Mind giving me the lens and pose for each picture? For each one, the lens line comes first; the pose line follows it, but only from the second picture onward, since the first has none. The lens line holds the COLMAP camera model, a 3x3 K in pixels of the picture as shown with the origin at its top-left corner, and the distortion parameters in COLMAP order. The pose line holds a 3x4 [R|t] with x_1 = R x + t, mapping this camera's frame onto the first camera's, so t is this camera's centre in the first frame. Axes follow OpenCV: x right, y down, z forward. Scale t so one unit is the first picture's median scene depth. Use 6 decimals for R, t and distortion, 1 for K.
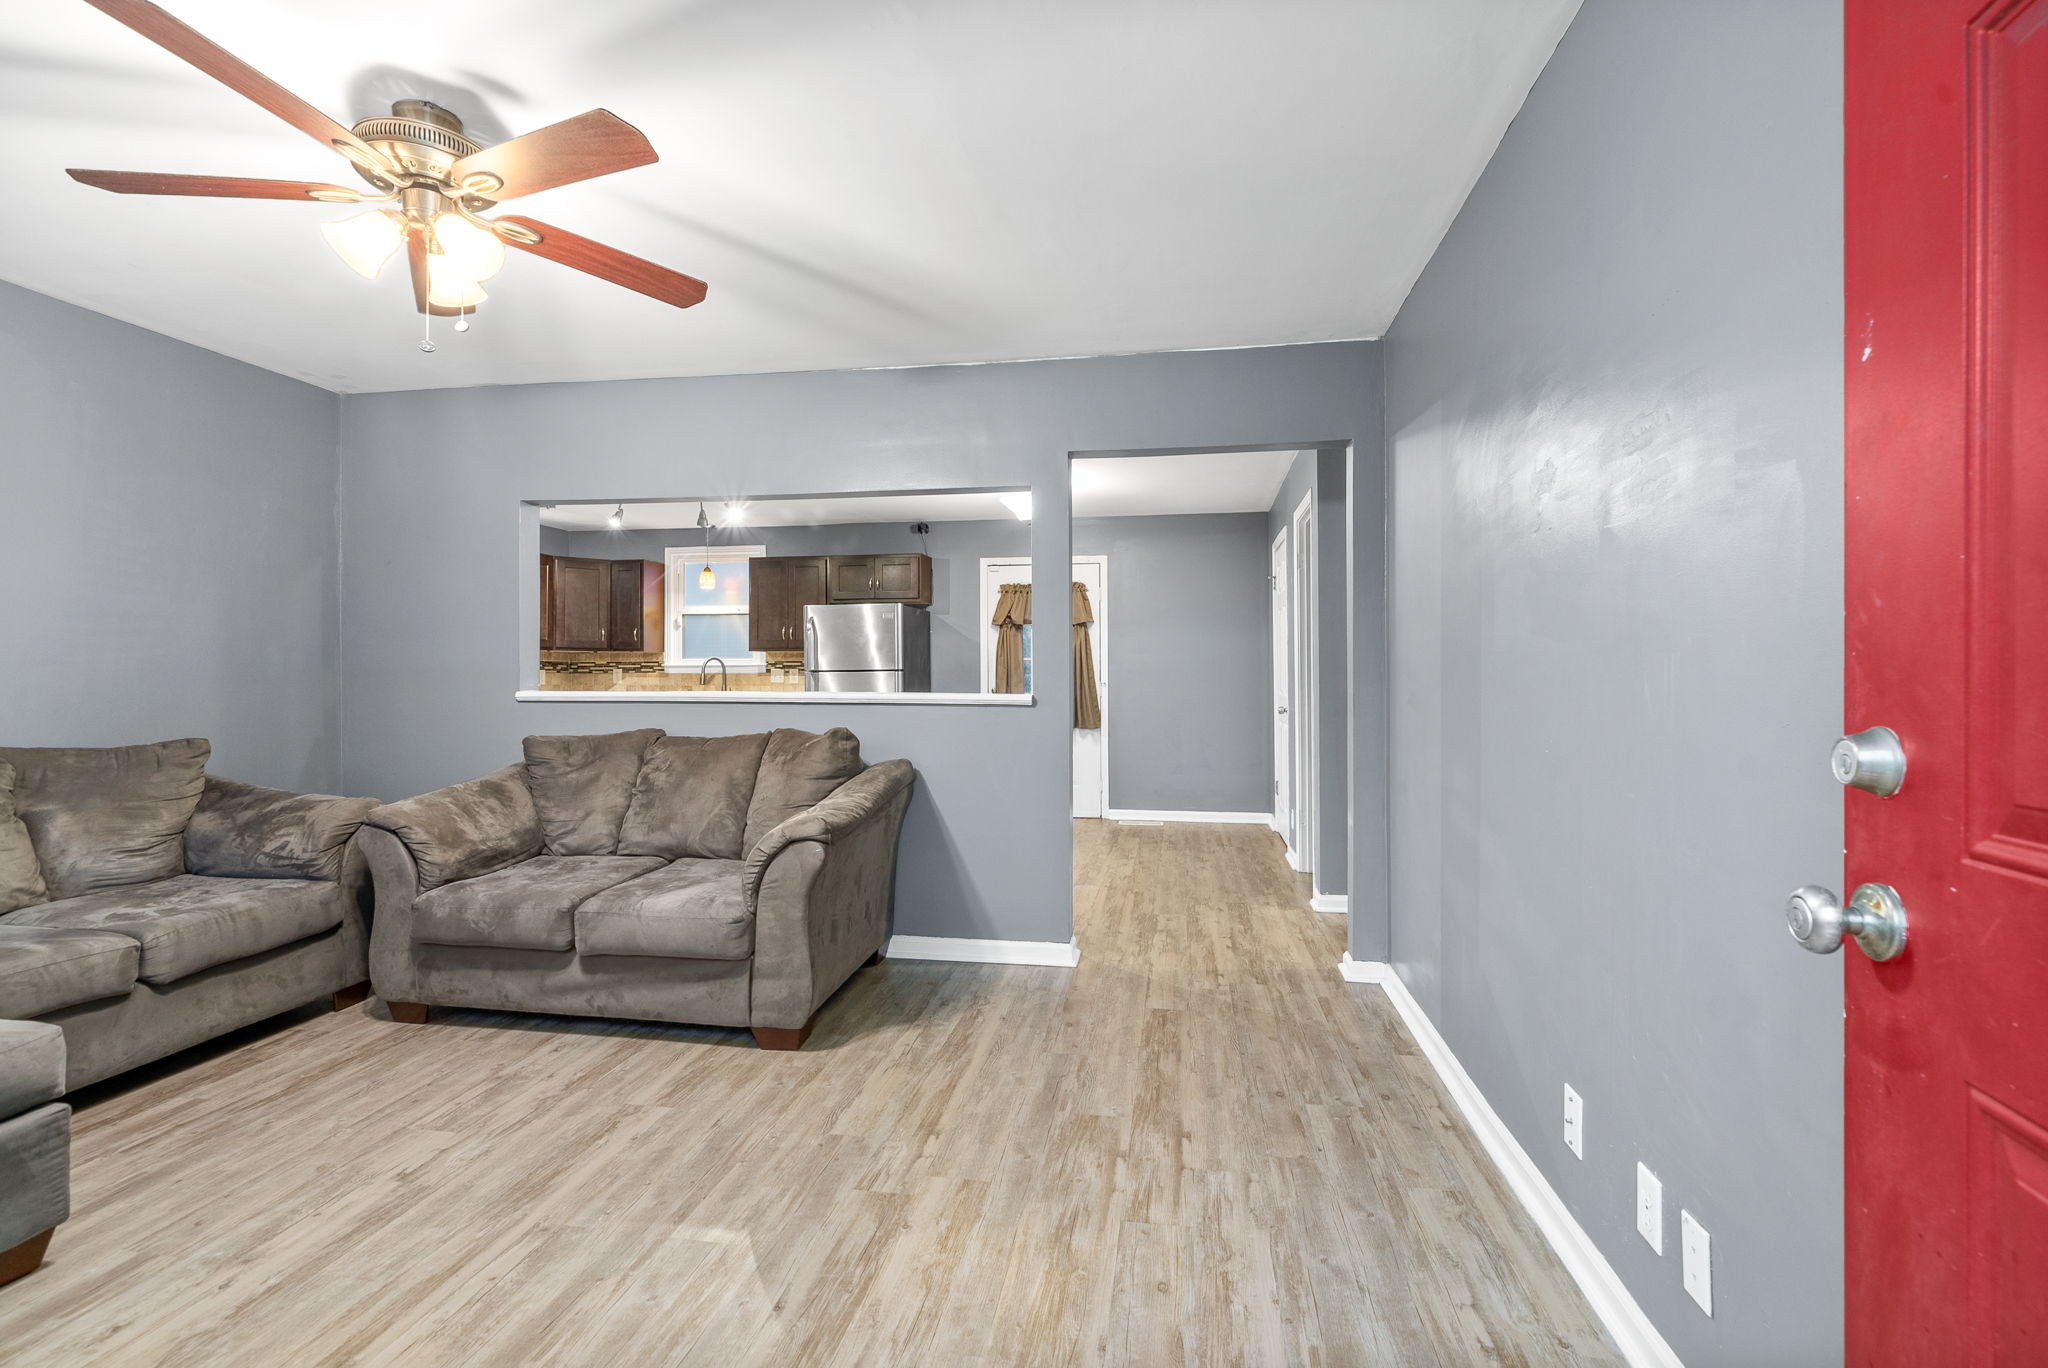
lens RADIAL K [[898.5, 0, 1038.6], [0, 898.5, 680.0], [0, 0, 1]] dist [-0.003162, -0.000158]
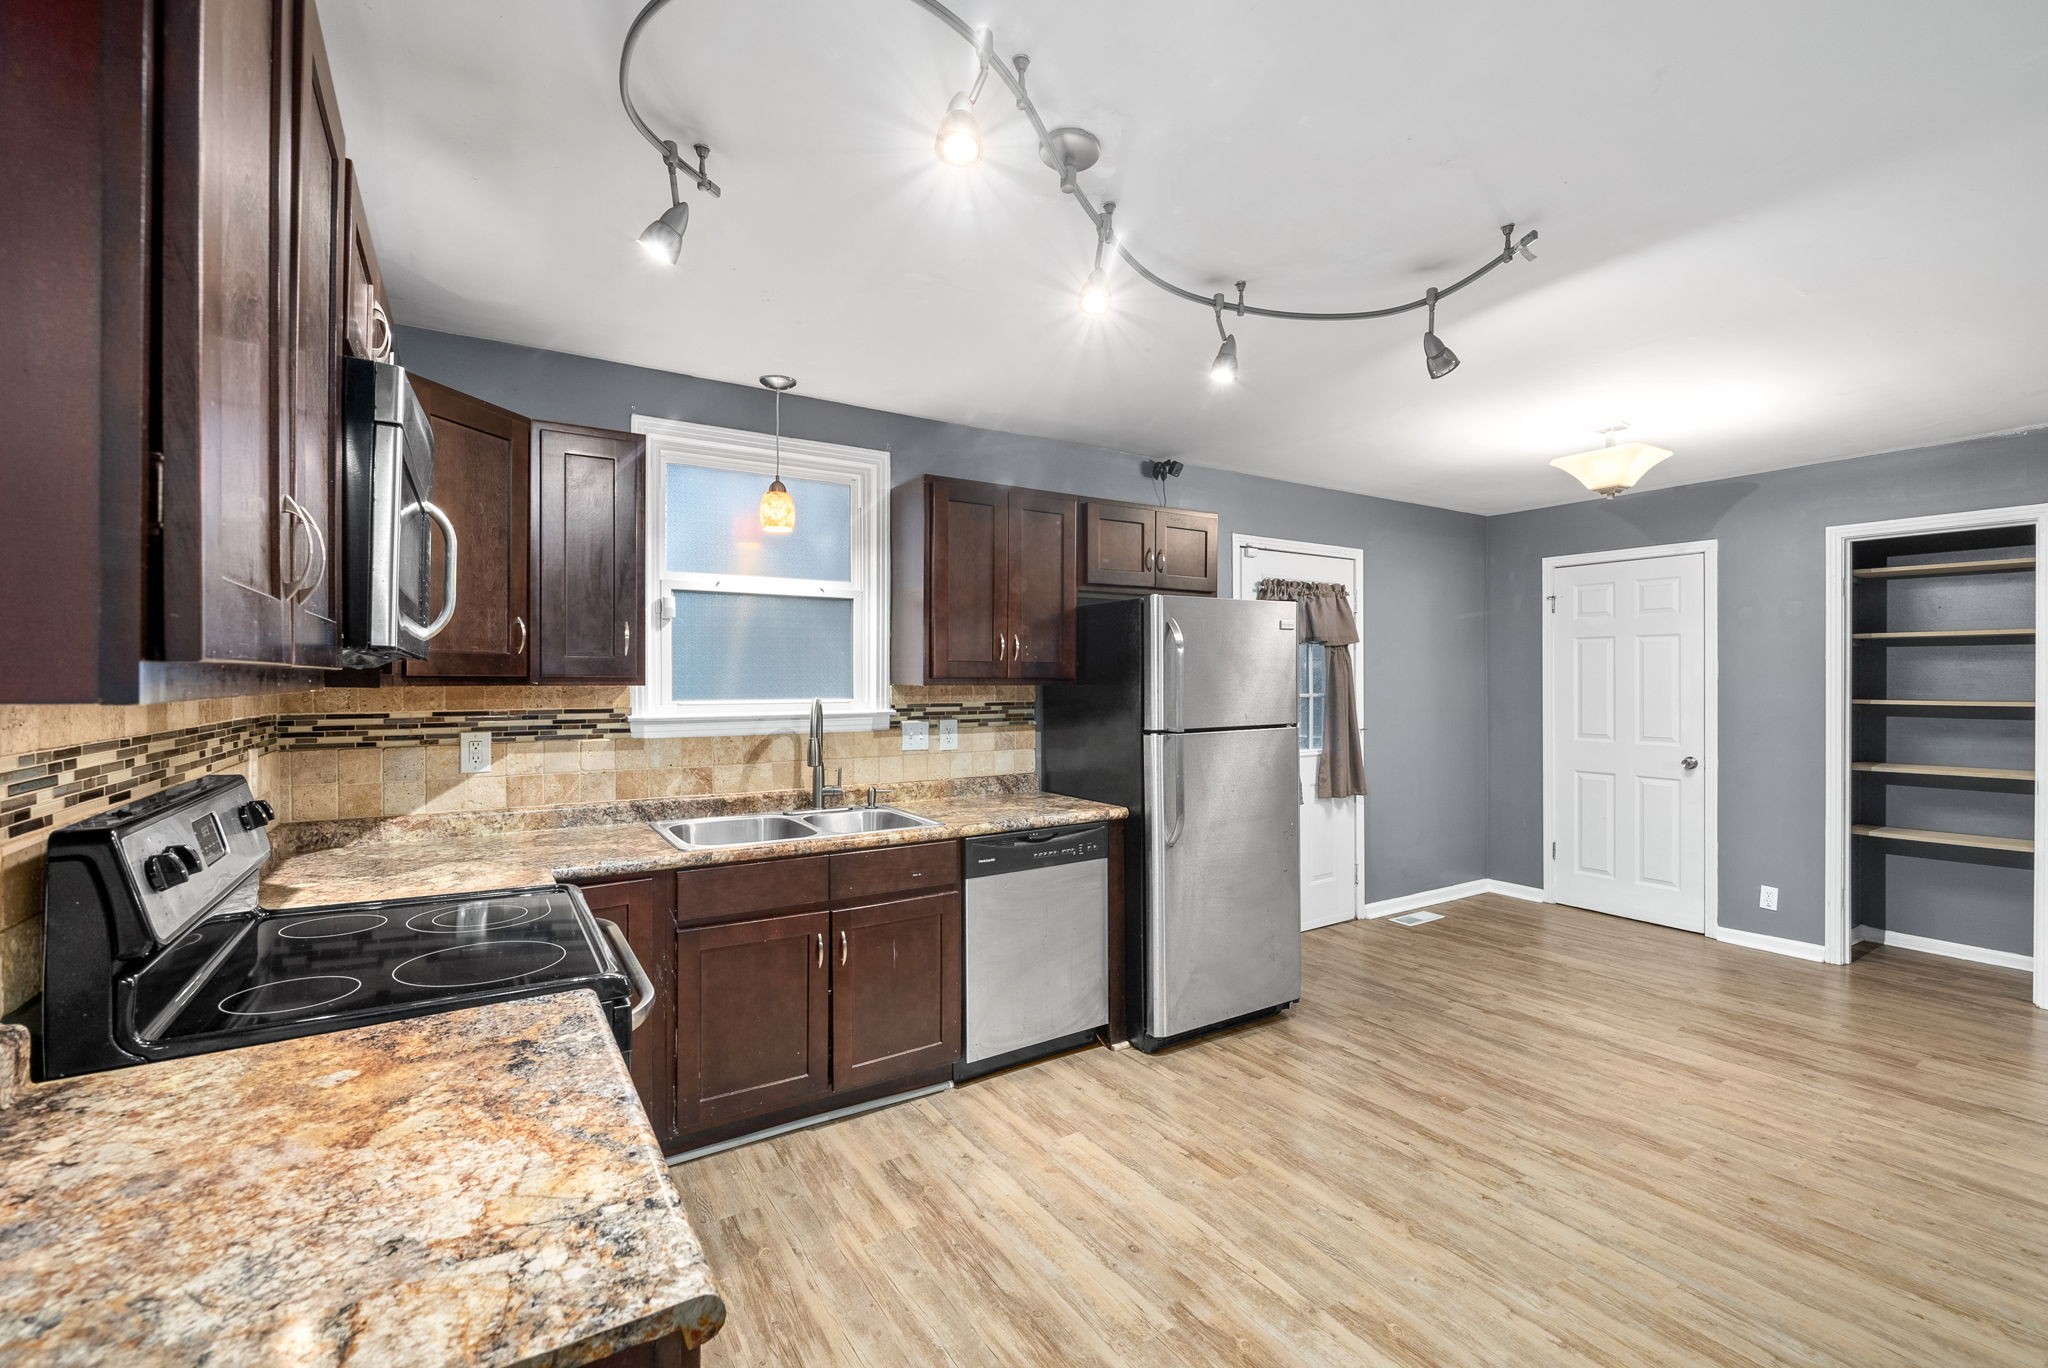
lens RADIAL K [[875.1, 0, 1031.9], [0, 875.1, 678.7], [0, 0, 1]] dist [-0.000653, 0.000052]
pose [[0.749340, 0.000243, 0.662186, -1.449365], [0.002492, 0.999992, -0.003187, -0.086034], [-0.662181, 0.004039, 0.749333, 1.628369]]
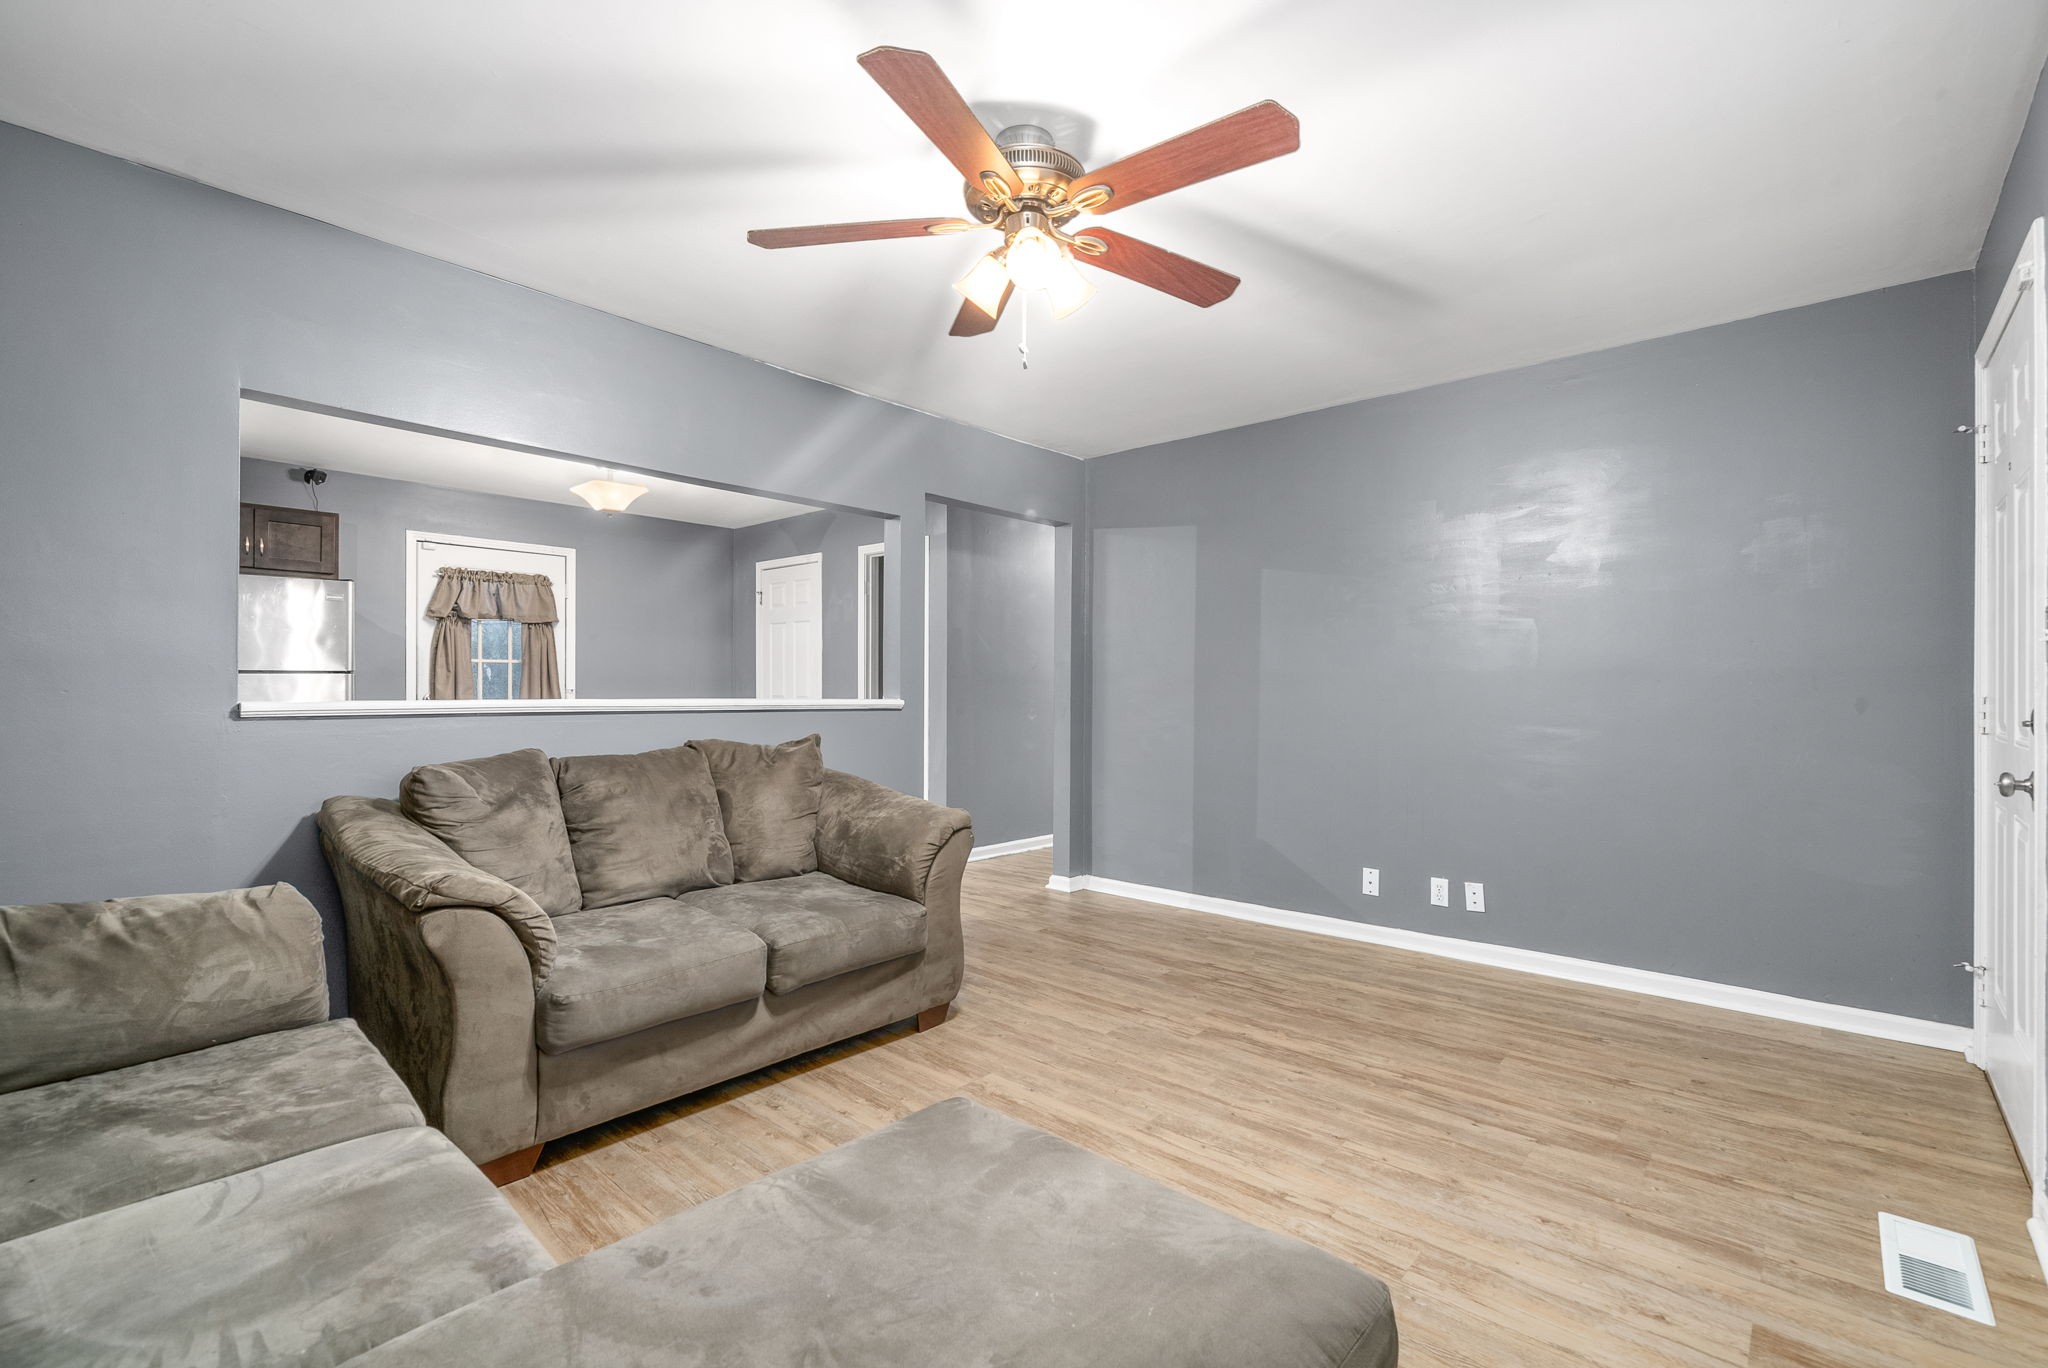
lens RADIAL K [[898.5, 0, 1038.6], [0, 898.5, 680.0], [0, 0, 1]] dist [-0.003162, -0.000158]
pose [[0.539666, 0.009098, 0.841830, -1.086612], [-0.001902, 0.999952, -0.009588, 0.004248], [-0.841877, 0.003573, 0.539658, 0.295342]]
